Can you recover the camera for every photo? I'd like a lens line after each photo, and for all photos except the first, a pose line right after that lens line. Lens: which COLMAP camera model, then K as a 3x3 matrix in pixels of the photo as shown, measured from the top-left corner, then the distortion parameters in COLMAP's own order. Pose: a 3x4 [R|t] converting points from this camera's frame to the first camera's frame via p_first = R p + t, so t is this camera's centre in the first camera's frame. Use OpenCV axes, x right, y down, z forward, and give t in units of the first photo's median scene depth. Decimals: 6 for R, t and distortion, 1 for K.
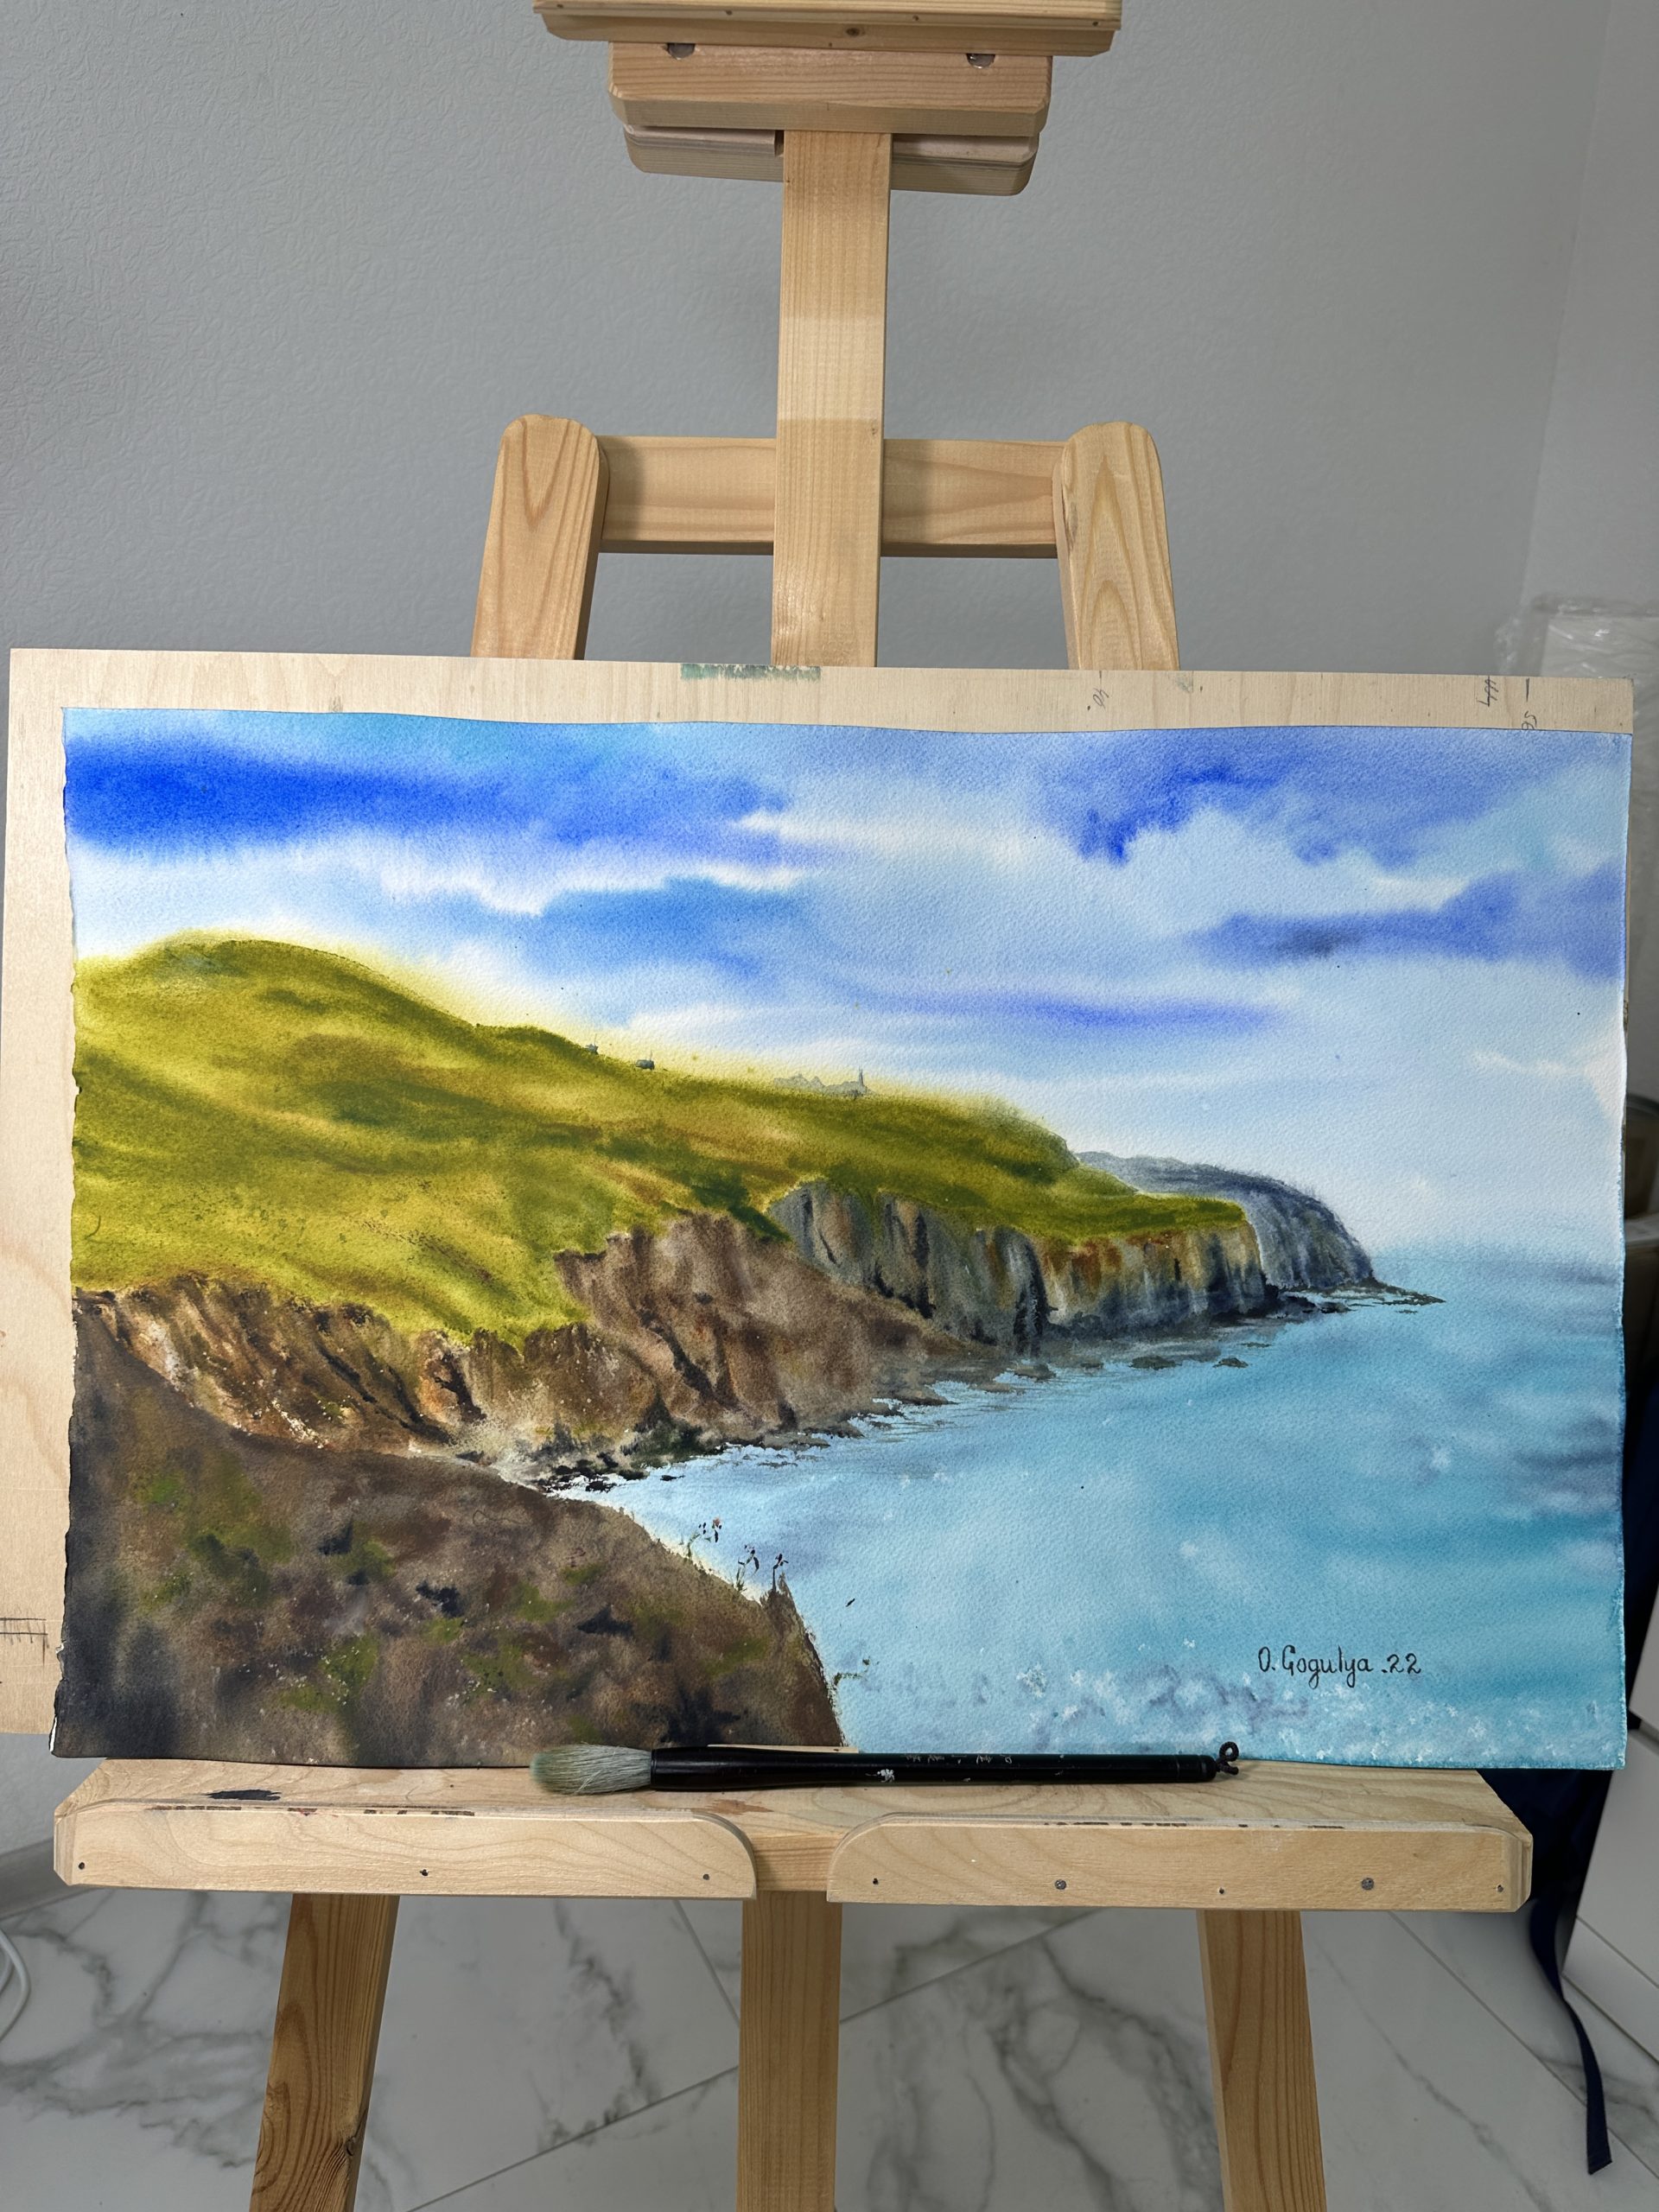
lens RADIAL K [[1567.1, 0, 829.5], [0, 1567.1, 1106.0], [0, 0, 1]] dist [0.120430, -0.189907]
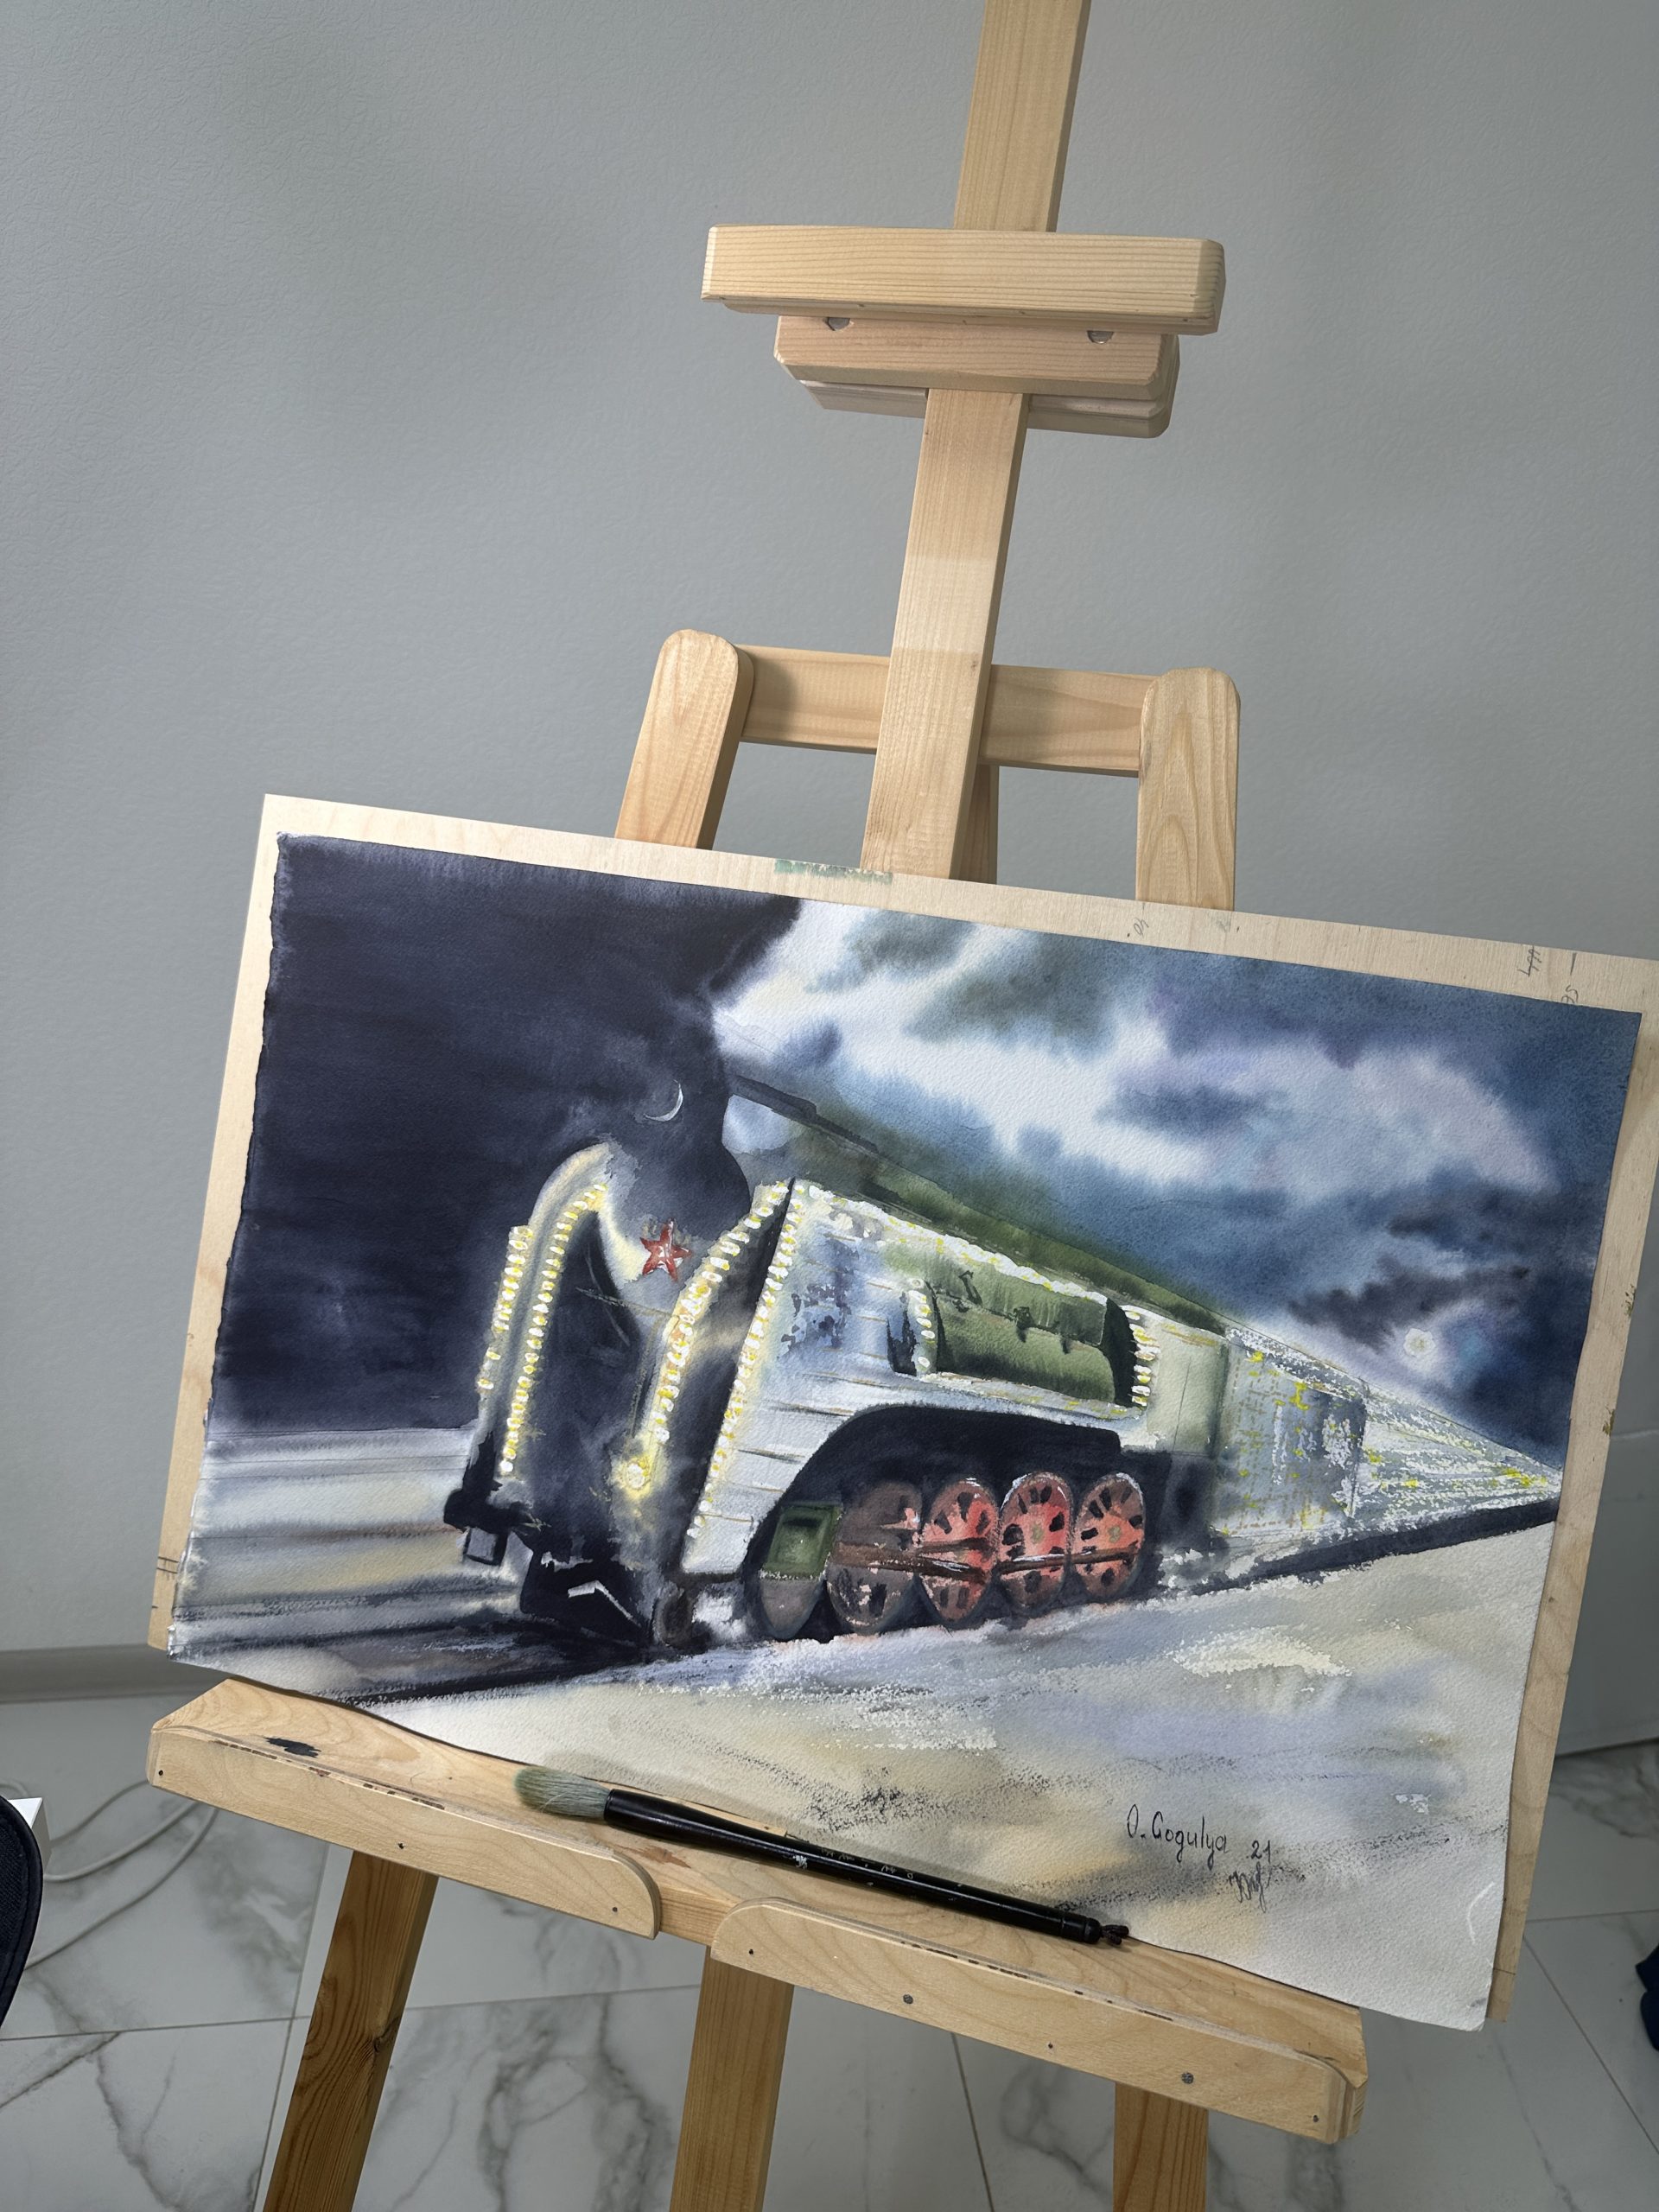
lens RADIAL K [[1567.1, 0, 829.5], [0, 1567.1, 1106.0], [0, 0, 1]] dist [0.120430, -0.189907]
pose [[0.958619, 0.136111, -0.250047, 0.263678], [-0.134649, 0.990626, 0.023027, -0.138183], [0.250837, 0.011595, 0.967960, -0.094777]]
